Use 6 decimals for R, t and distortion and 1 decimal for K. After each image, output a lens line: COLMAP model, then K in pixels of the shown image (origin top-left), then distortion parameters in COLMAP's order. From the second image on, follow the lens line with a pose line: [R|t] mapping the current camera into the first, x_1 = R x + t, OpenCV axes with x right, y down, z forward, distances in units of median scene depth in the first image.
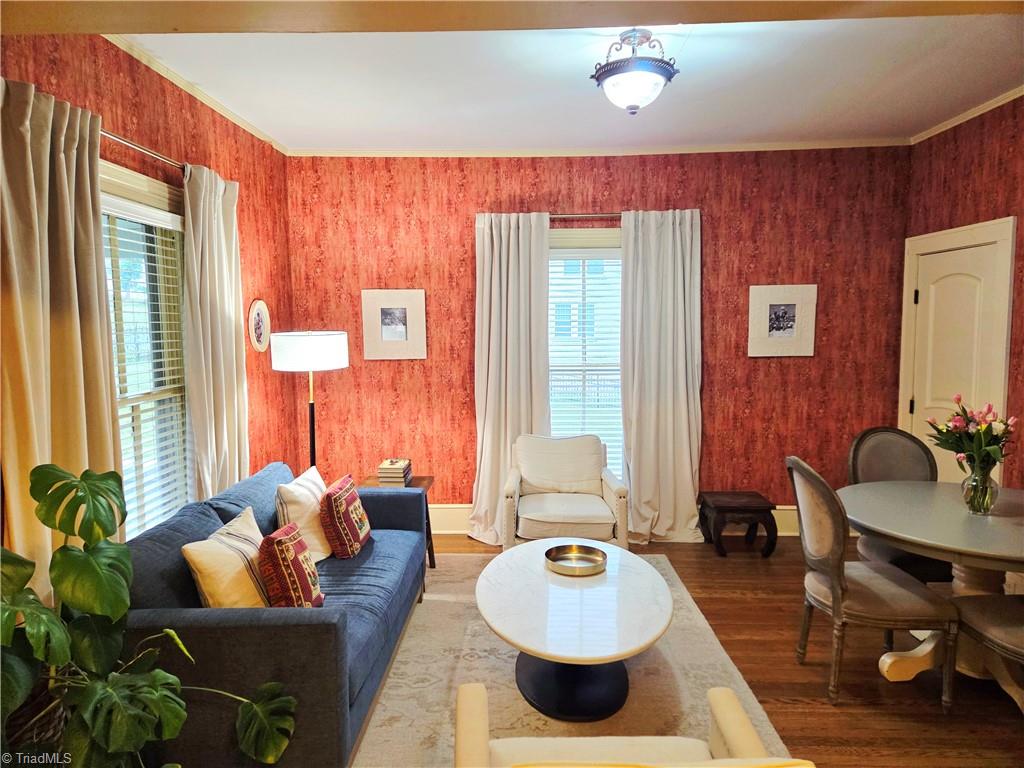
lens RADIAL K [[677.3, 0, 510.2], [0, 677.3, 383.0], [0, 0, 1]] dist [0.063306, -0.042214]
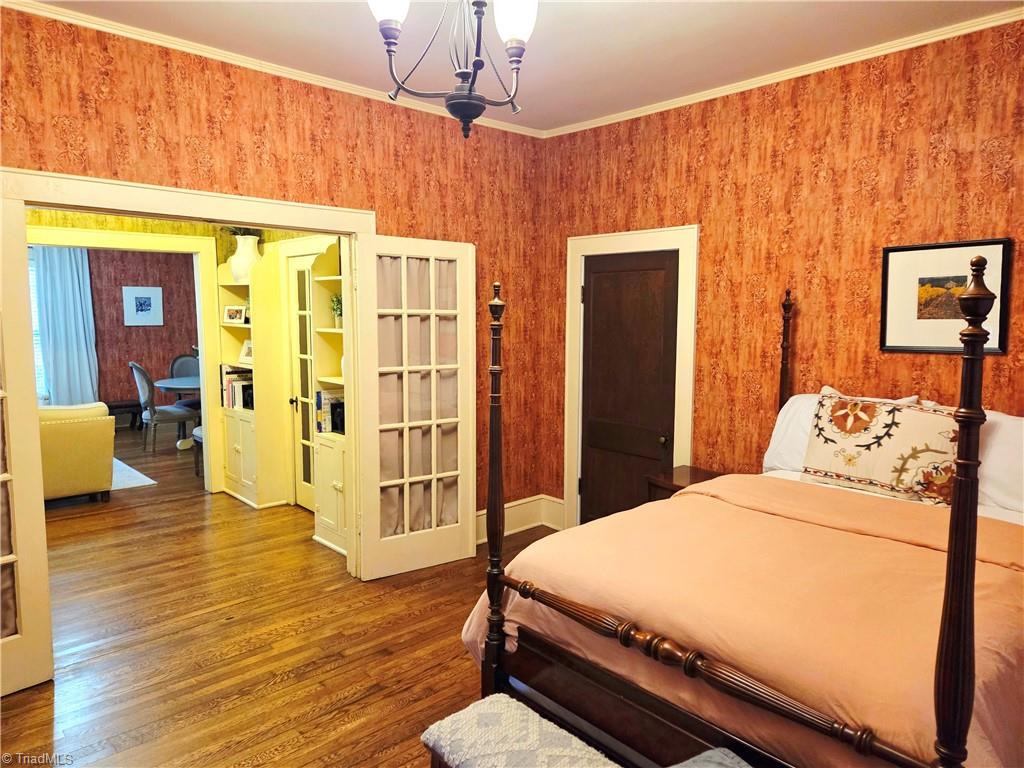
lens RADIAL K [[677.3, 0, 515.9], [0, 677.3, 380.6], [0, 0, 1]] dist [0.063306, -0.042214]
pose [[0.715206, -0.059963, 0.696337, -0.190710], [0.052352, 0.998110, 0.032178, 0.103505], [-0.696950, 0.013441, 0.716993, -1.040713]]
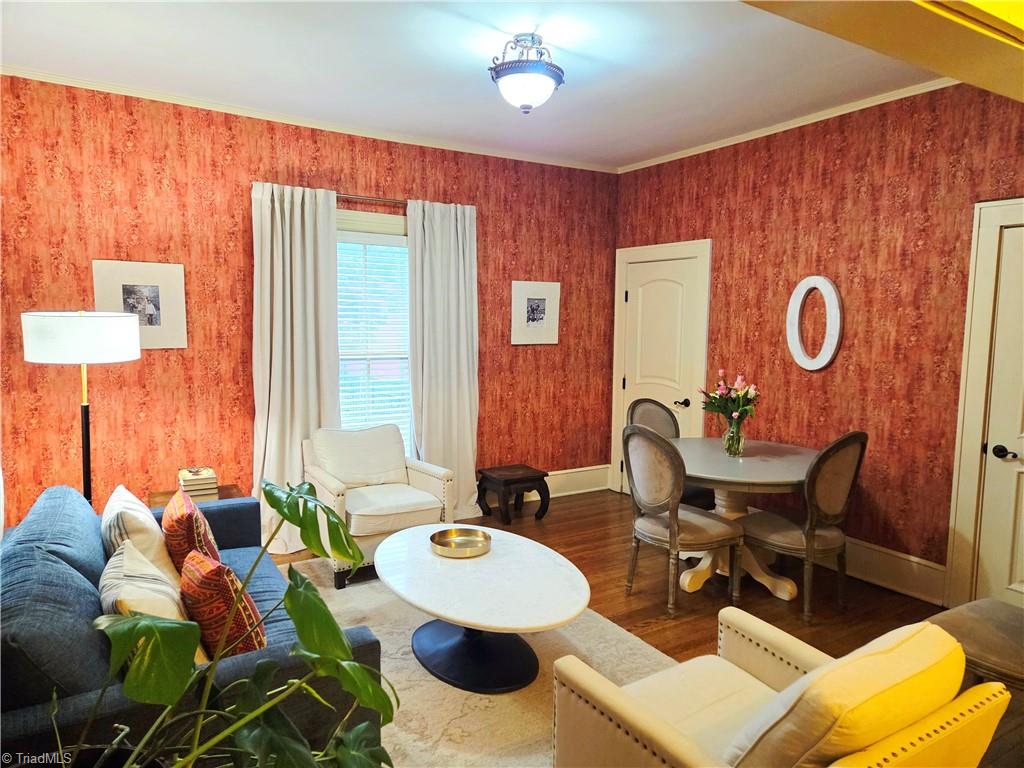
lens RADIAL K [[677.3, 0, 515.5], [0, 677.3, 385.7], [0, 0, 1]] dist [0.063306, -0.042214]
pose [[0.832230, -0.038097, 0.553121, -0.264084], [0.029793, 0.999268, 0.023998, 0.002500], [-0.553630, -0.003493, 0.832755, 0.074487]]
